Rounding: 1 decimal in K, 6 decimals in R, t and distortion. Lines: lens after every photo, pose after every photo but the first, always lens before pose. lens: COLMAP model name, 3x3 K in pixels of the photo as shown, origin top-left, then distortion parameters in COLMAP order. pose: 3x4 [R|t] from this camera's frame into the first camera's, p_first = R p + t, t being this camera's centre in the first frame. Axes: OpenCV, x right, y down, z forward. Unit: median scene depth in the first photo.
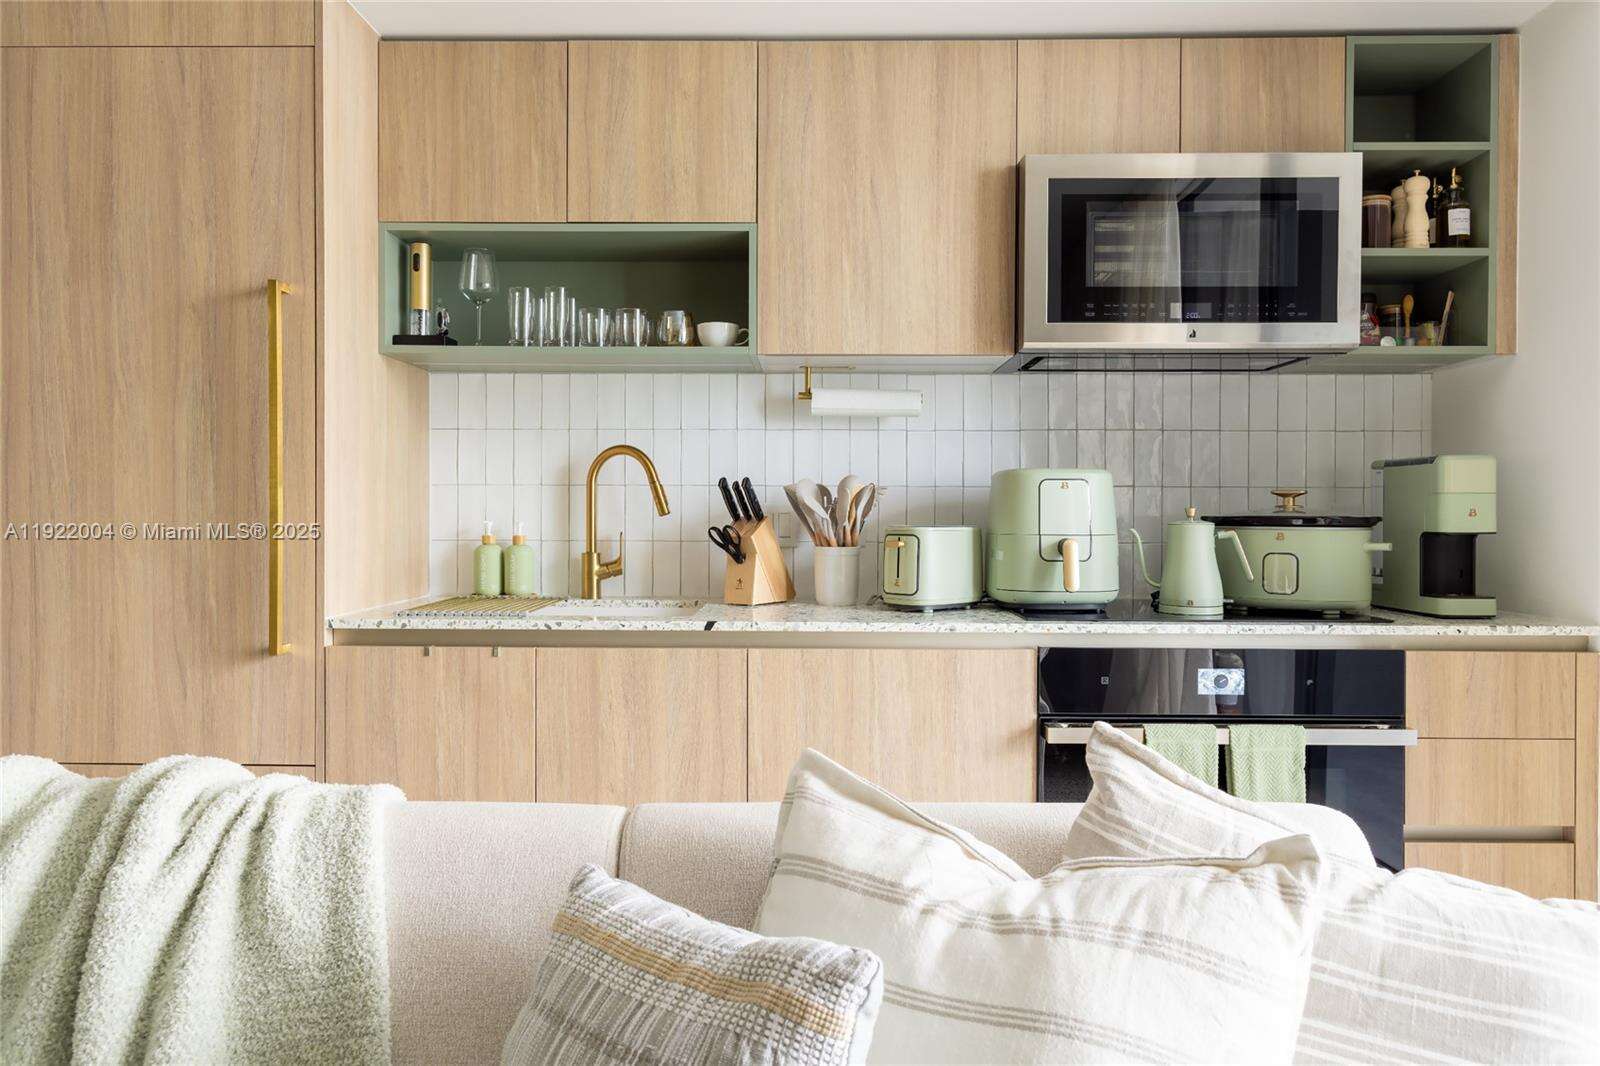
lens RADIAL K [[1057.6, 0, 797.9], [0, 1057.6, 523.6], [0, 0, 1]] dist [0.002373, 0.002464]
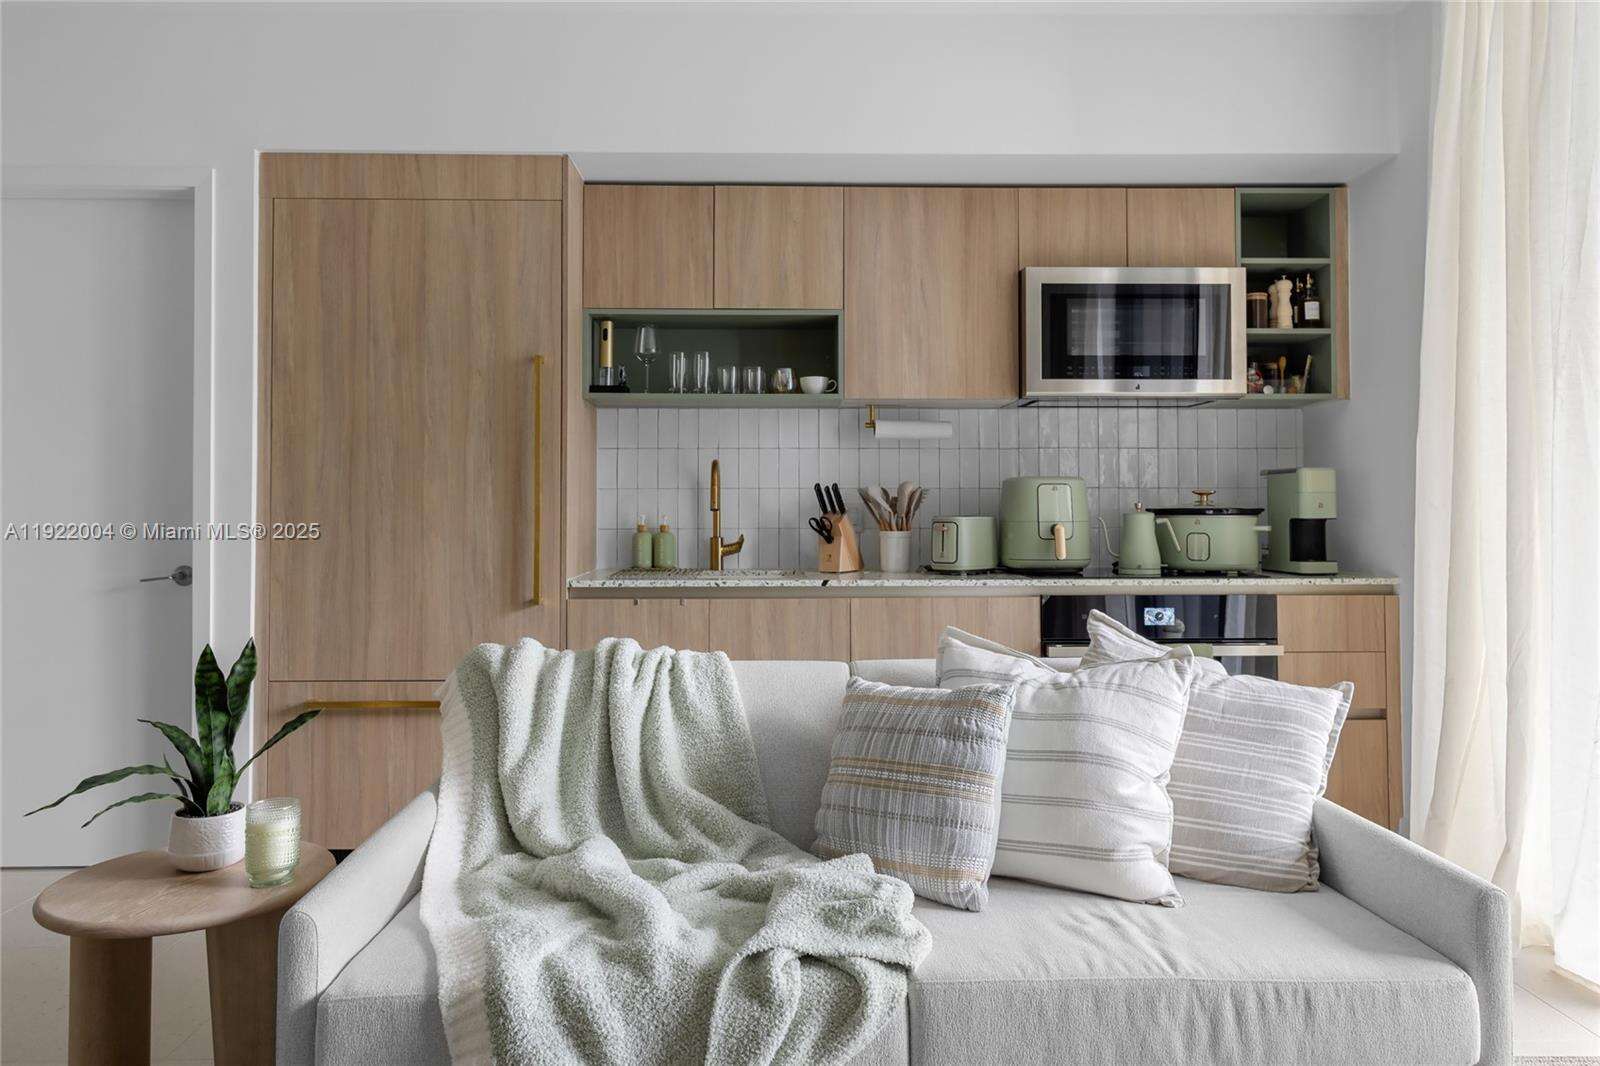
lens RADIAL K [[1094.1, 0, 800.6], [0, 1094.1, 481.1], [0, 0, 1]] dist [0.009823, 0.001324]
pose [[0.998611, -0.004410, 0.052513, -0.180128], [0.006252, 0.999369, -0.034972, 0.005209], [-0.052325, 0.035252, 0.998008, -0.503075]]
